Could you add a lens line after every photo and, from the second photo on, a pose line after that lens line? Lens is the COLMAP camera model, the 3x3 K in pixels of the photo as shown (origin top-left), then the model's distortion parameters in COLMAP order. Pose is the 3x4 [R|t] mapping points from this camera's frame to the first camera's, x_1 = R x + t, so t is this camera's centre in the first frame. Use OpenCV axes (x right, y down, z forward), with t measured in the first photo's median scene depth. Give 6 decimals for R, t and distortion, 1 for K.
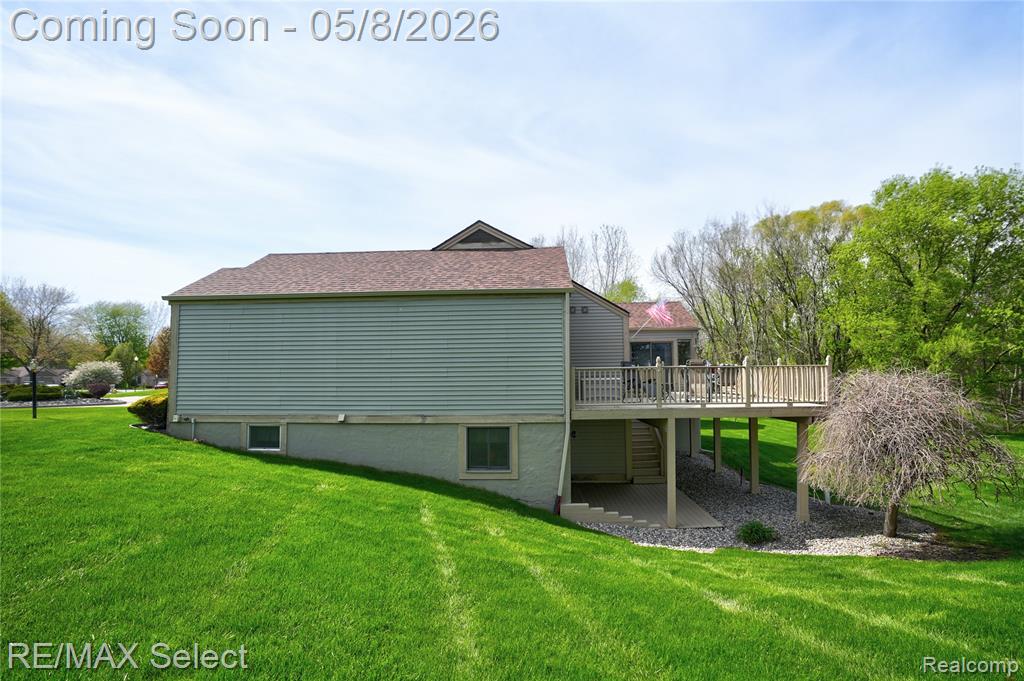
lens RADIAL K [[452.8, 0, 514.9], [0, 452.8, 358.2], [0, 0, 1]] dist [-0.021440, 0.000532]
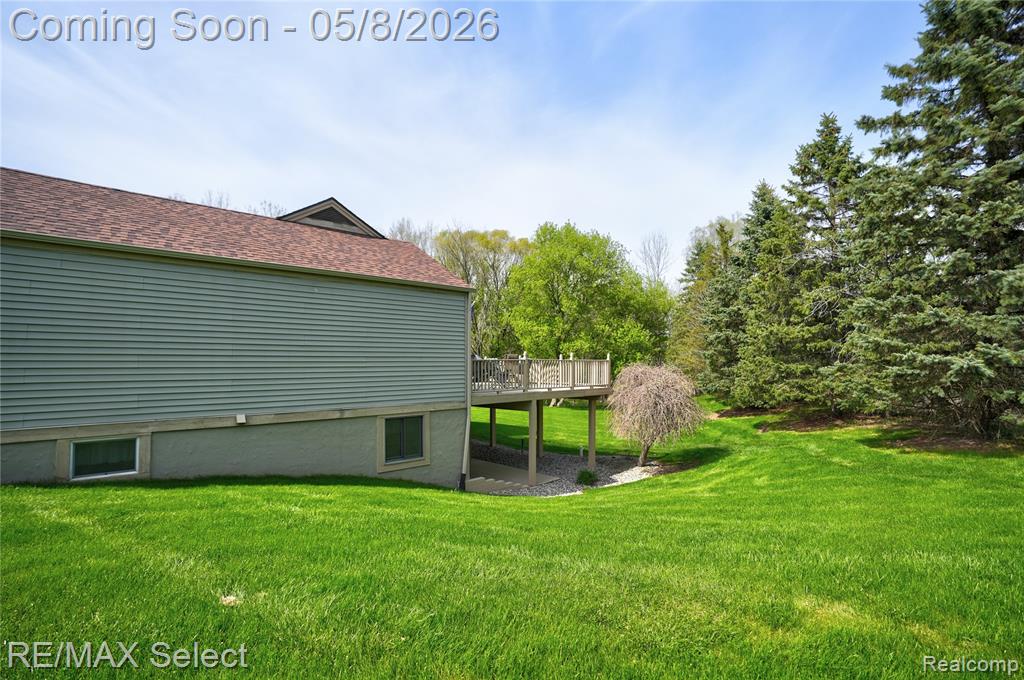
lens RADIAL K [[466.5, 0, 493.0], [0, 466.5, 340.6], [0, 0, 1]] dist [-0.016158, 0.009888]
pose [[0.739513, 0.037658, 0.672088, -0.615880], [-0.027943, 0.999291, -0.025245, 0.002786], [-0.672562, -0.000112, 0.740041, 0.098323]]
